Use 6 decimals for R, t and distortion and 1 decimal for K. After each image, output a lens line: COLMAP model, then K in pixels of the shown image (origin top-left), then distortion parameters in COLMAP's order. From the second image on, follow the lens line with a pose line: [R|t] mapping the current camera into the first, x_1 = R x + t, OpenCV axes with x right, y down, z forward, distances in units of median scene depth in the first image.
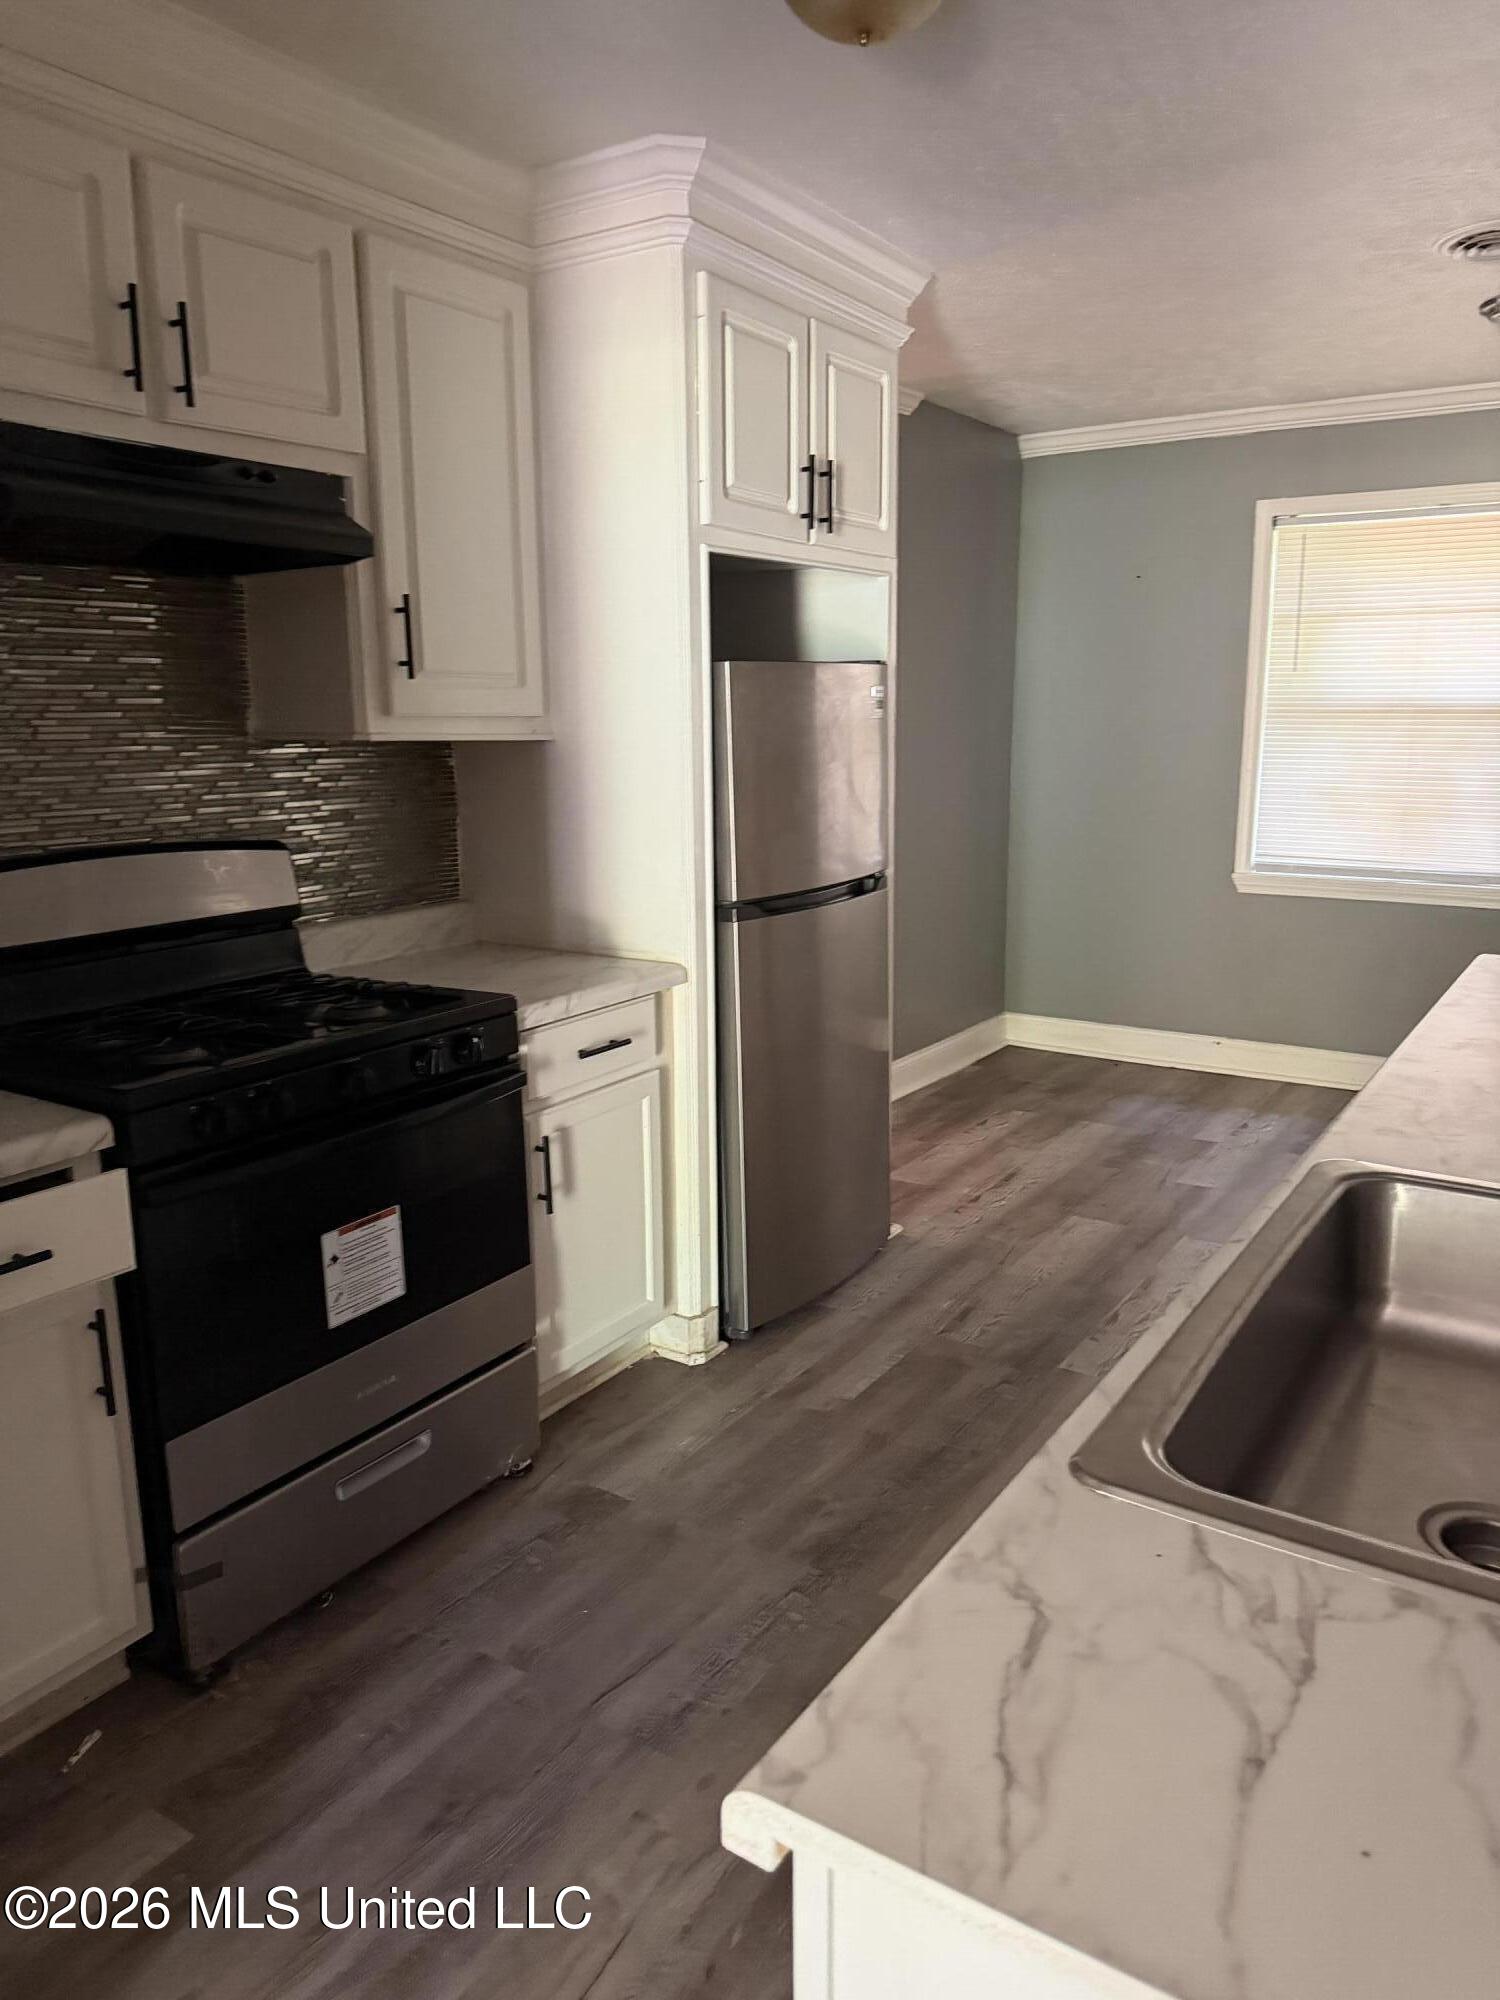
lens RADIAL K [[1426.3, 0, 753.5], [0, 1426.3, 990.9], [0, 0, 1]] dist [0.091470, -0.129074]
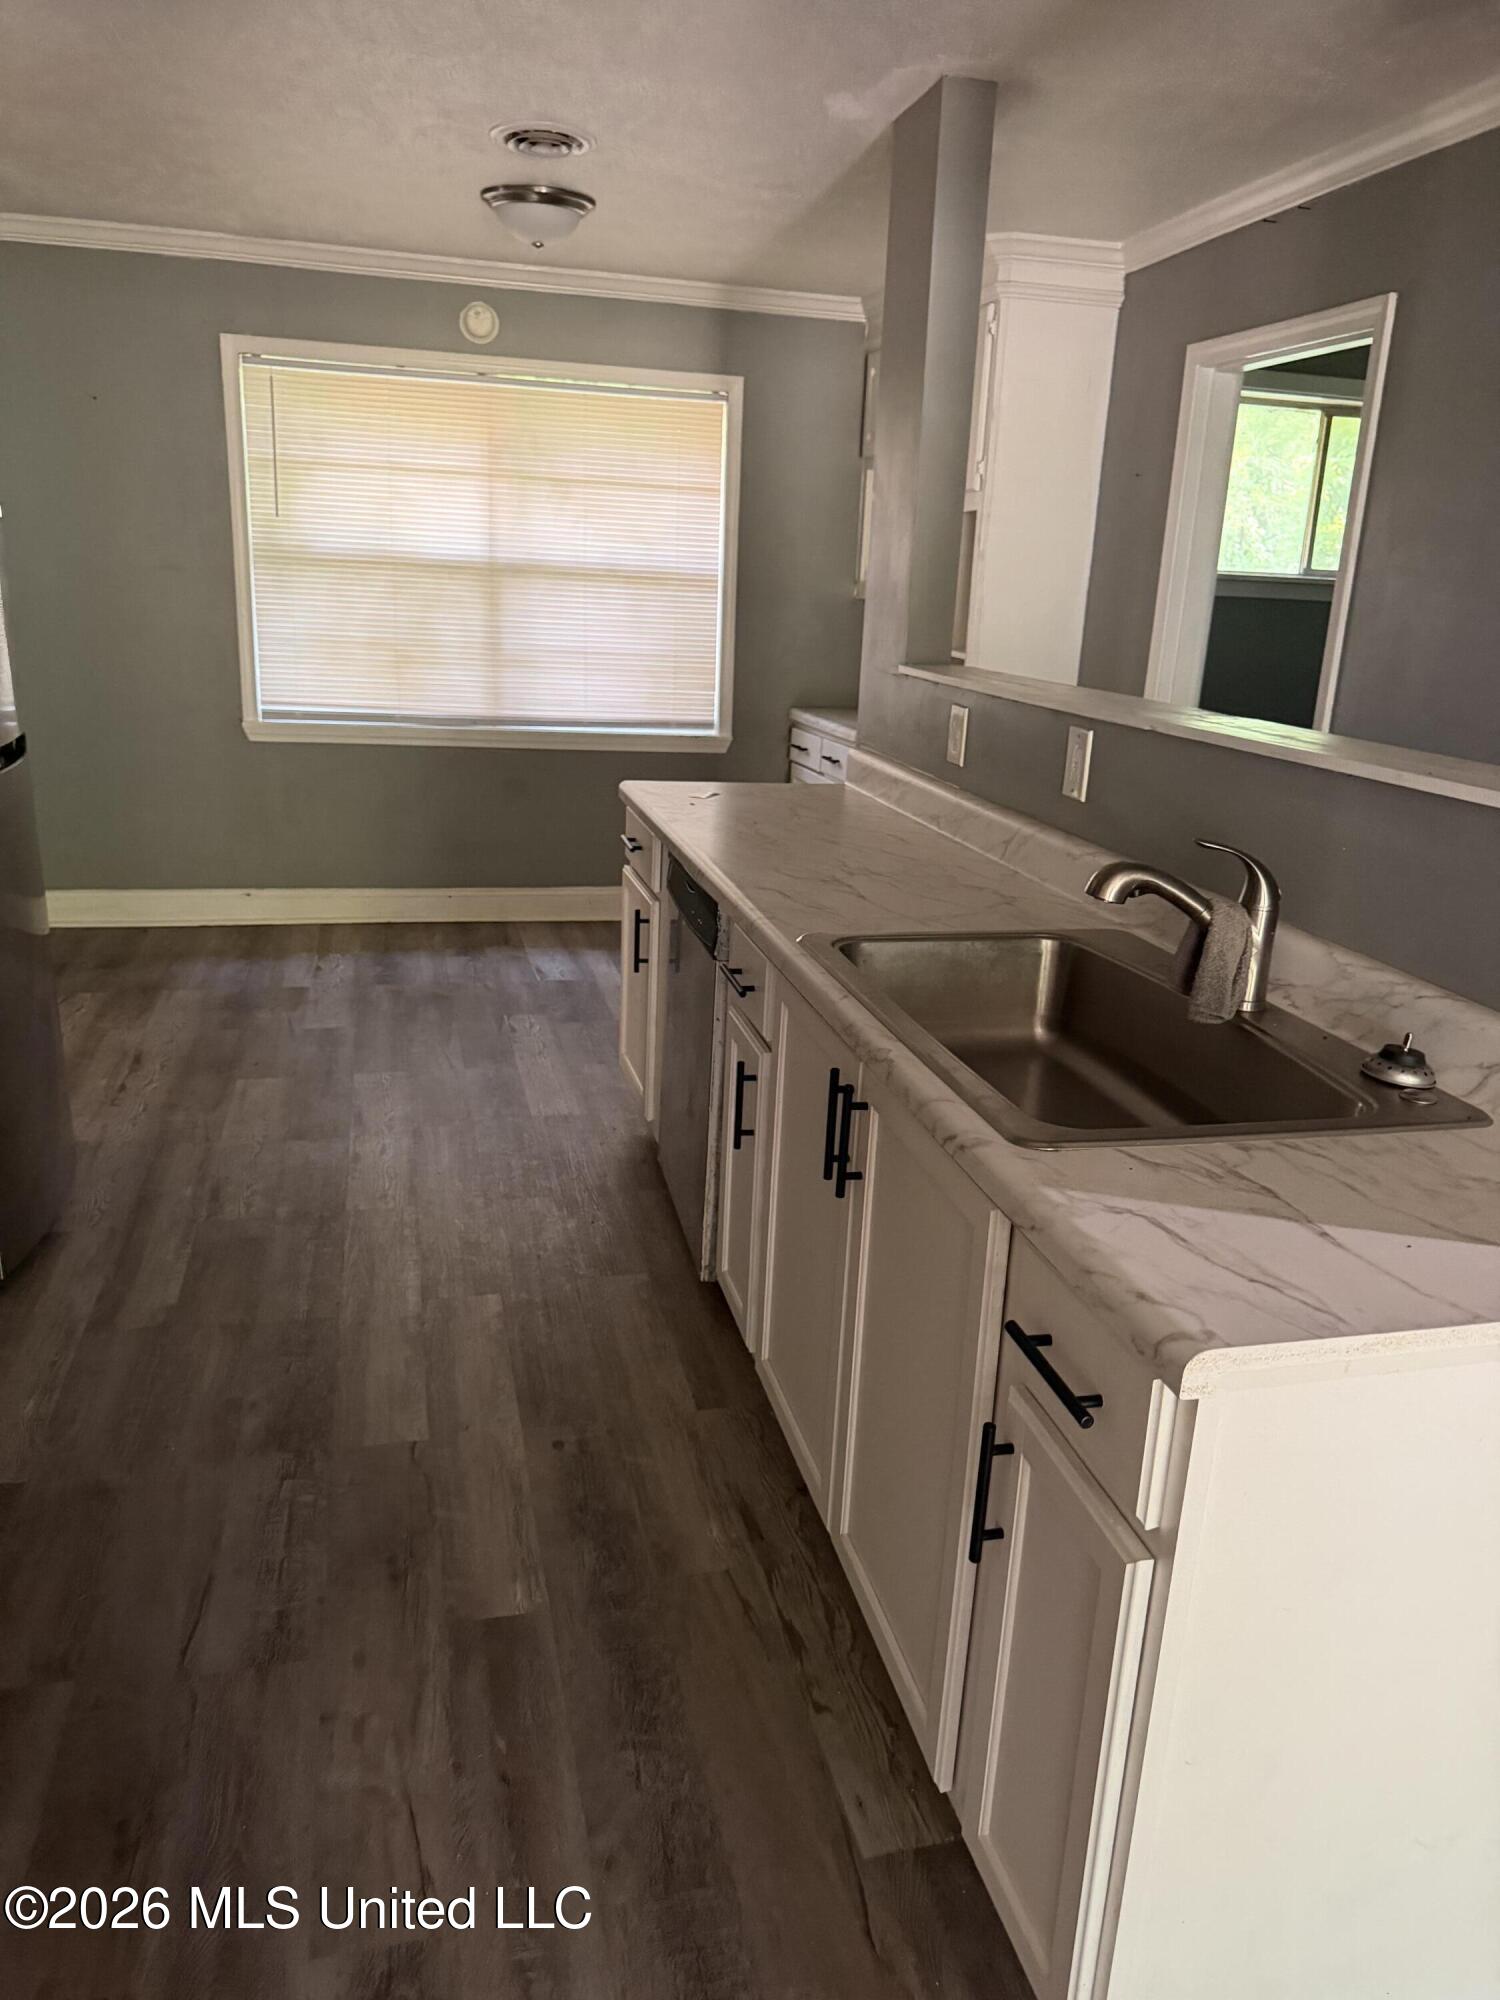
lens RADIAL K [[1435.1, 0, 782.0], [0, 1435.1, 986.3], [0, 0, 1]] dist [0.088742, -0.149196]
pose [[0.674216, -0.168532, 0.719048, -0.337154], [0.097343, 0.985399, 0.139687, -0.011765], [-0.732091, -0.024185, 0.680778, 0.089156]]
